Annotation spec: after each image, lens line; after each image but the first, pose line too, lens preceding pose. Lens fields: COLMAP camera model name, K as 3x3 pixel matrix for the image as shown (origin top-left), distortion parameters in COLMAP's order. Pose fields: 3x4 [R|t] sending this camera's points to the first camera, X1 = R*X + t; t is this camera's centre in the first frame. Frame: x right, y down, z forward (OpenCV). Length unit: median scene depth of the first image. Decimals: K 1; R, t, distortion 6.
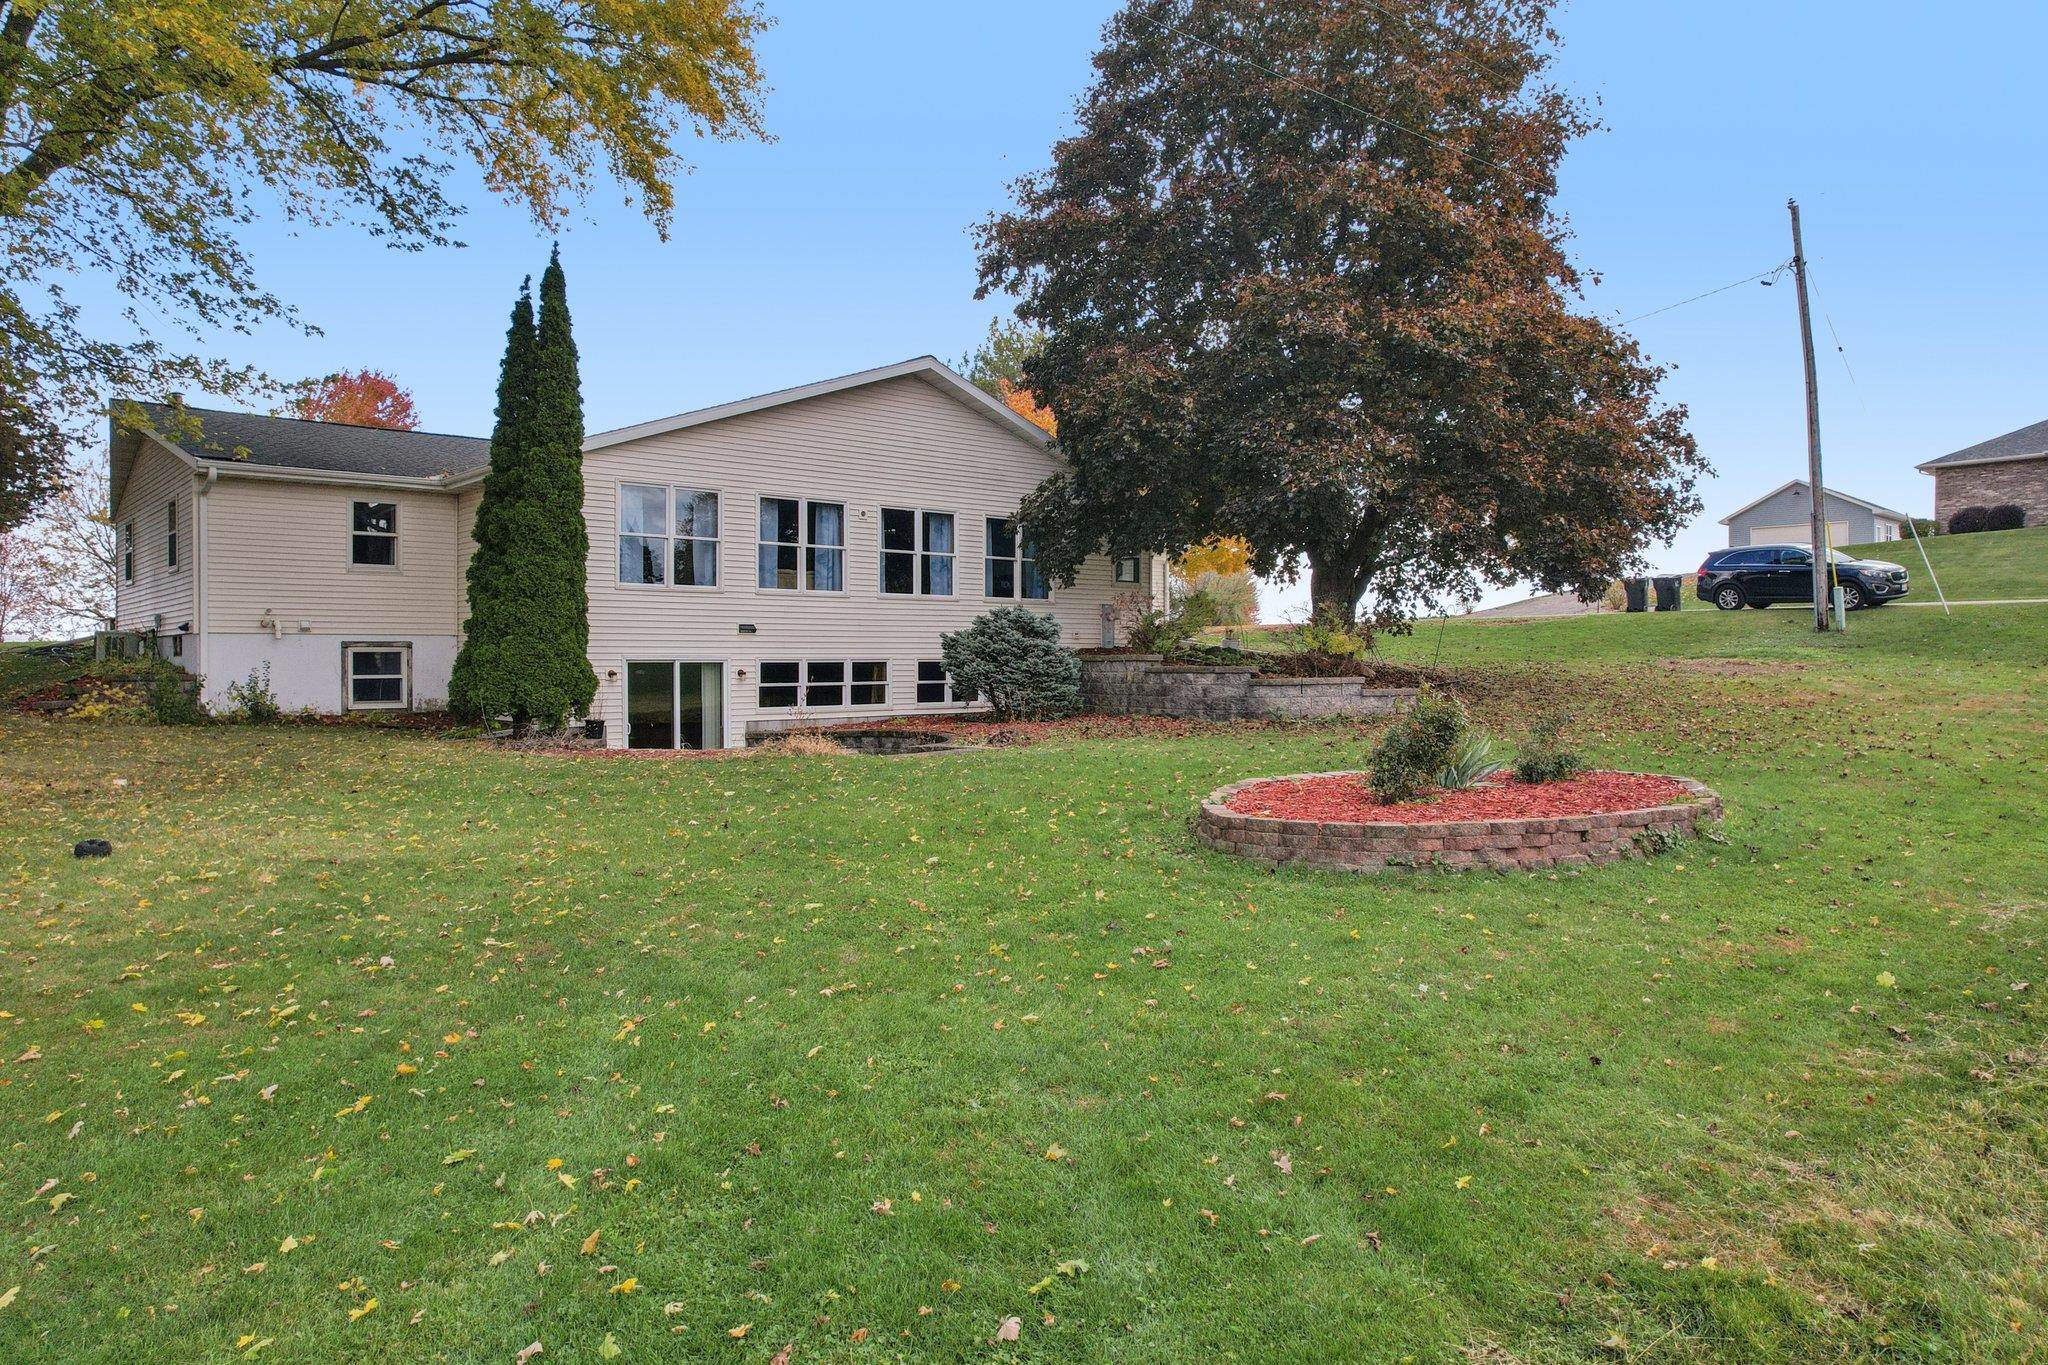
lens RADIAL K [[1346.4, 0, 1016.8], [0, 1346.4, 668.5], [0, 0, 1]] dist [-0.066794, 0.031805]
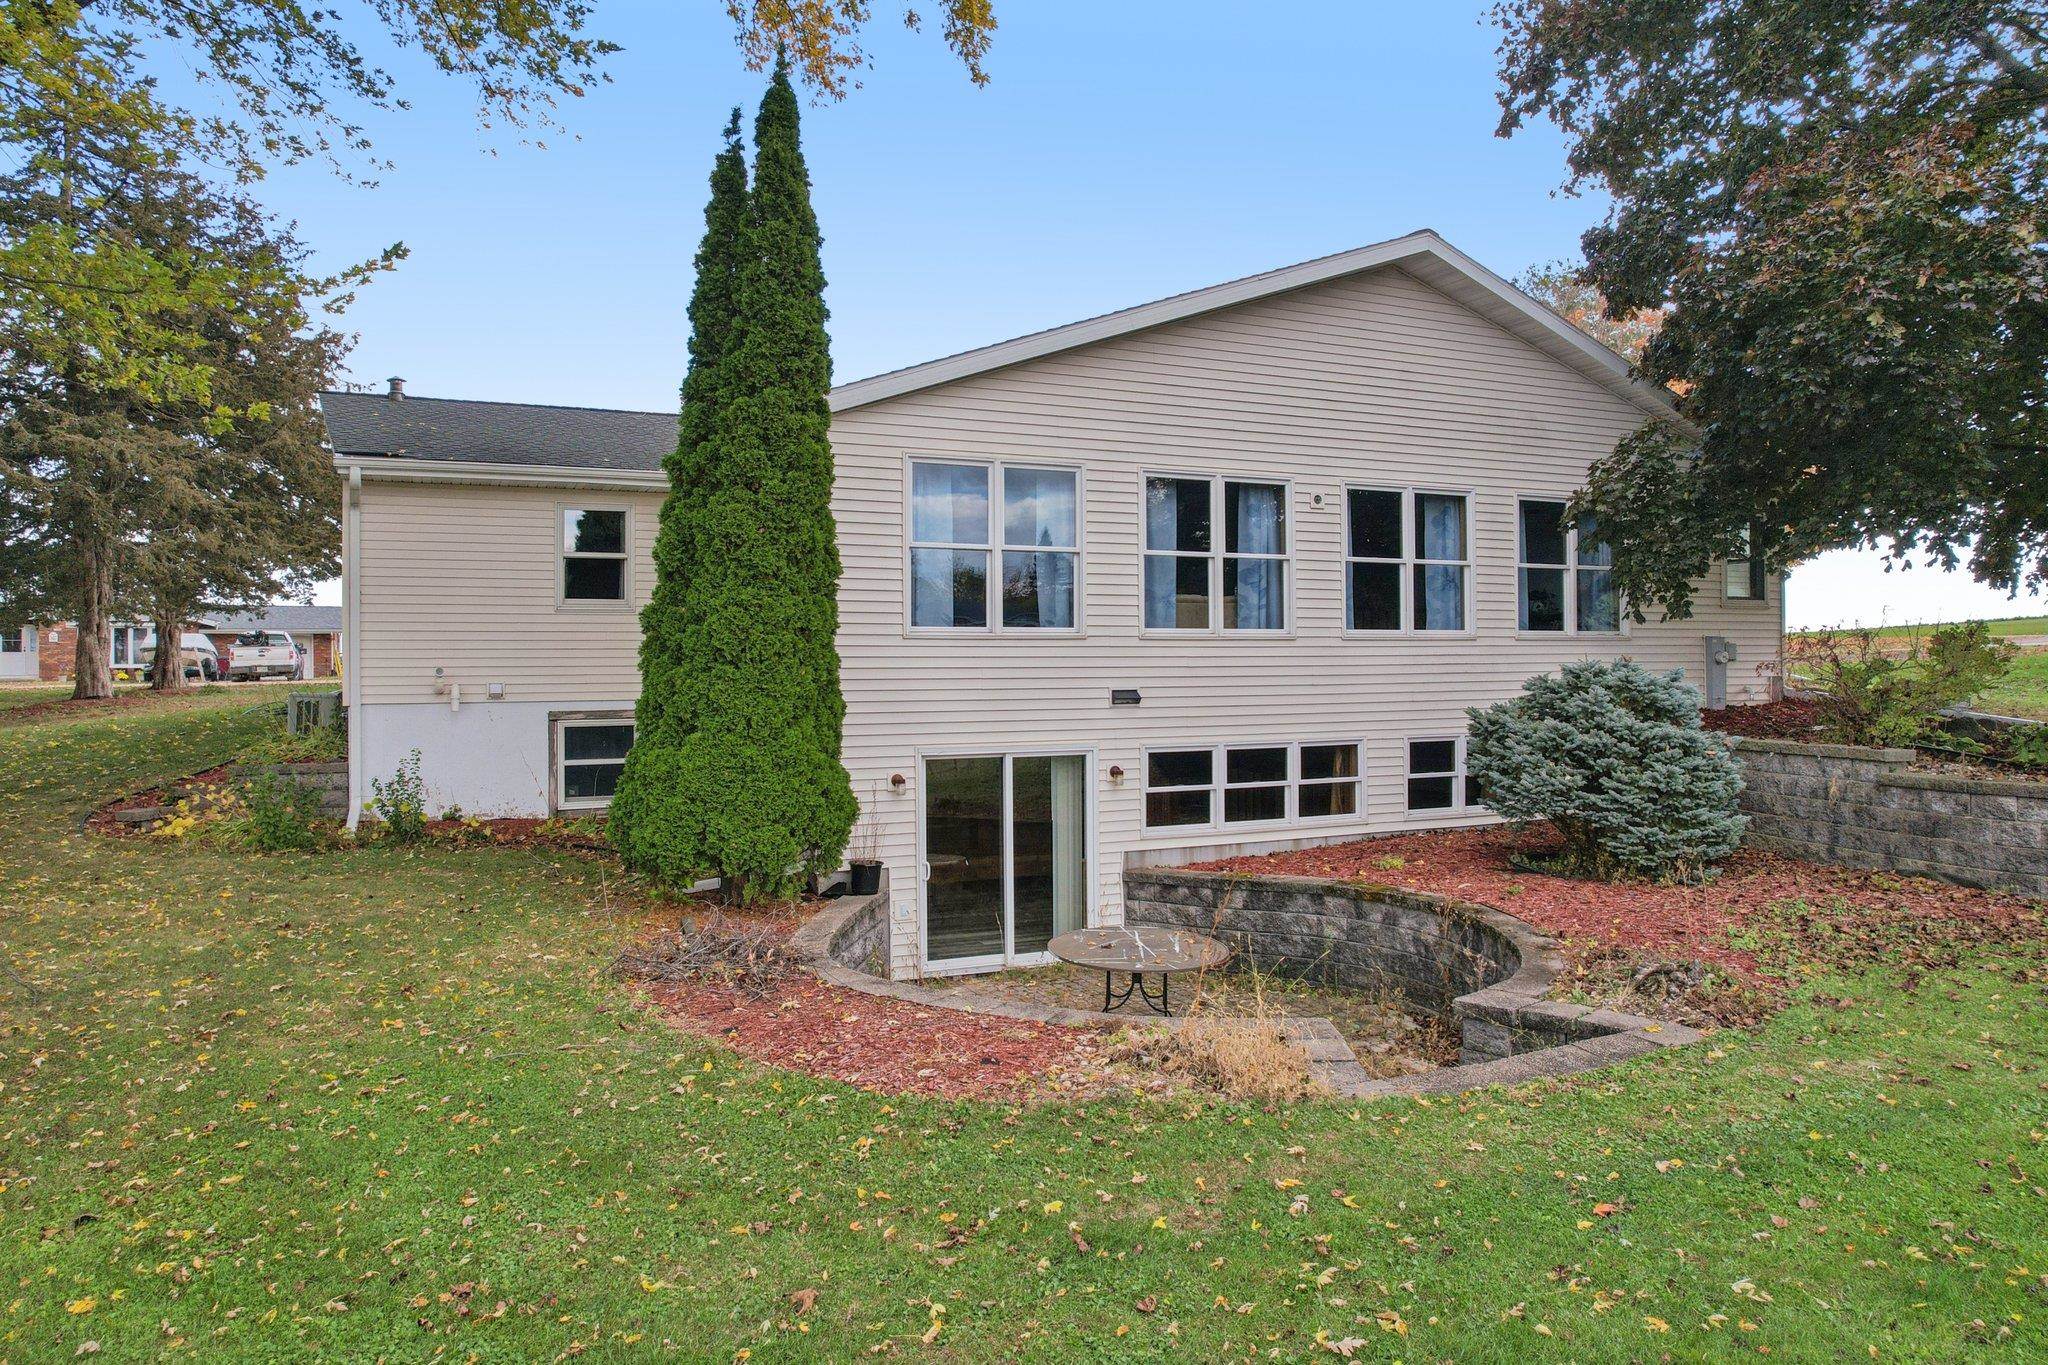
lens RADIAL K [[1346.4, 0, 1009.4], [0, 1346.4, 665.2], [0, 0, 1]] dist [-0.066794, 0.031805]
pose [[0.951977, -0.004862, -0.306130, -0.066373], [0.003567, 0.999982, -0.004789, -0.041150], [0.306148, 0.003467, 0.951978, 0.412850]]
